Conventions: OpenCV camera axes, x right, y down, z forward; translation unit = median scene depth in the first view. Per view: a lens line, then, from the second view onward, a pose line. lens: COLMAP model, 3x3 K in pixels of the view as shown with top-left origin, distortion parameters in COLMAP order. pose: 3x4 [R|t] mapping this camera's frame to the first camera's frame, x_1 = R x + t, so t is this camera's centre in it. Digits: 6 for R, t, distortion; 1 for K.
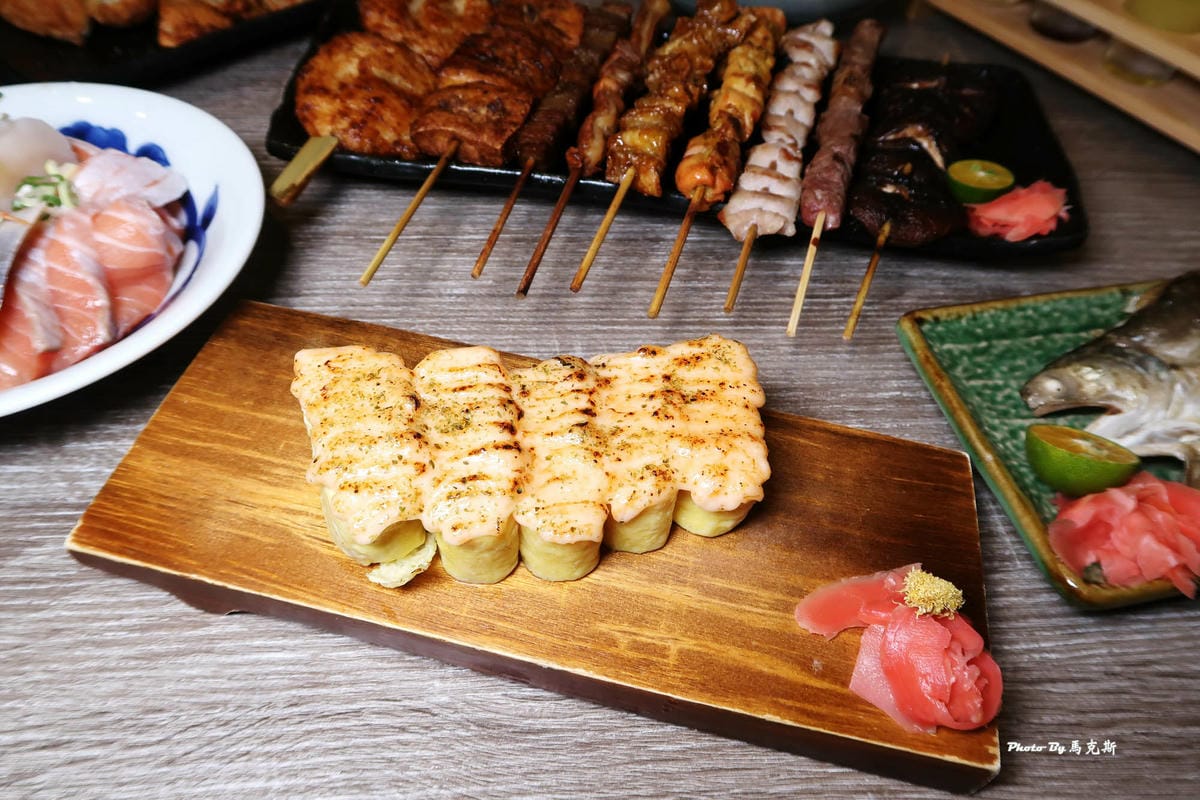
lens RADIAL K [[813.2, 0, 600.0], [0, 813.2, 400.0], [0, 0, 1]] dist [-0.022176, 0.006747]
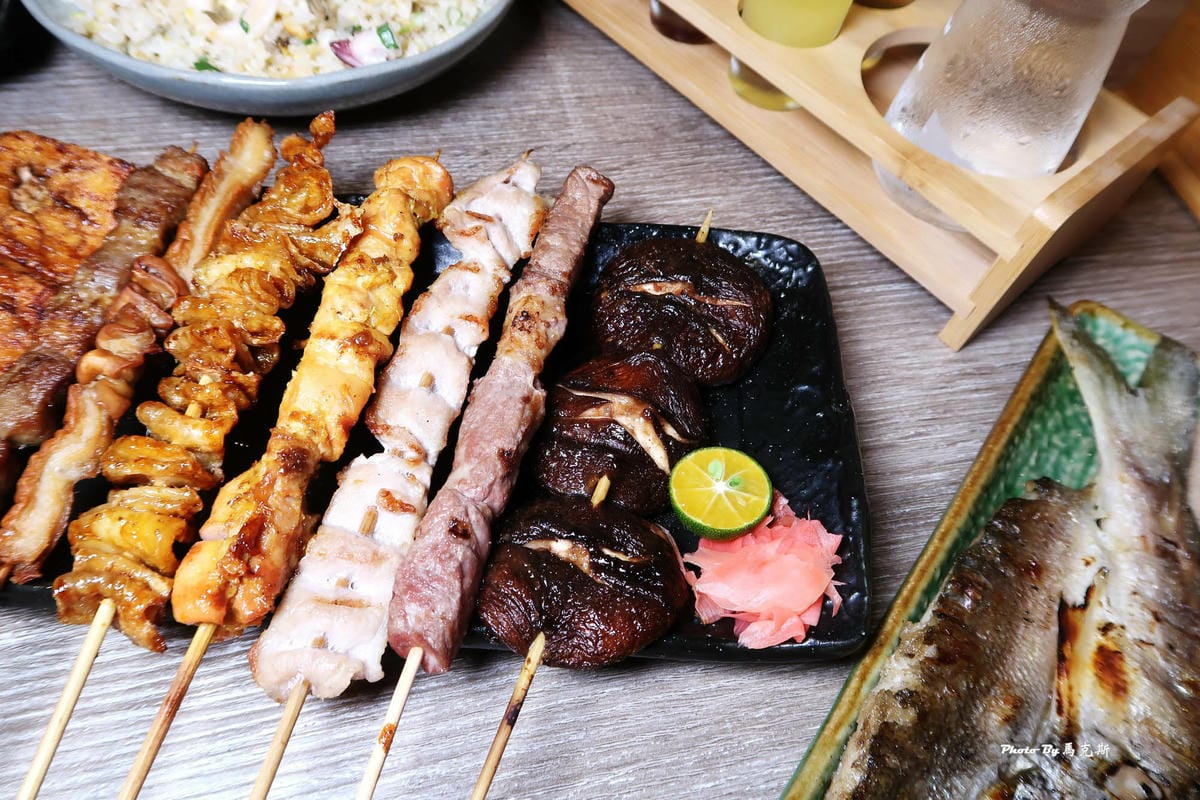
lens RADIAL K [[809.9, 0, 600.0], [0, 809.9, 400.0], [0, 0, 1]] dist [-0.022994, 0.003274]
pose [[0.995018, -0.052645, 0.084664, 0.334384], [0.042263, 0.991867, 0.120060, -0.435468], [-0.090296, -0.115884, 0.989150, 0.403023]]
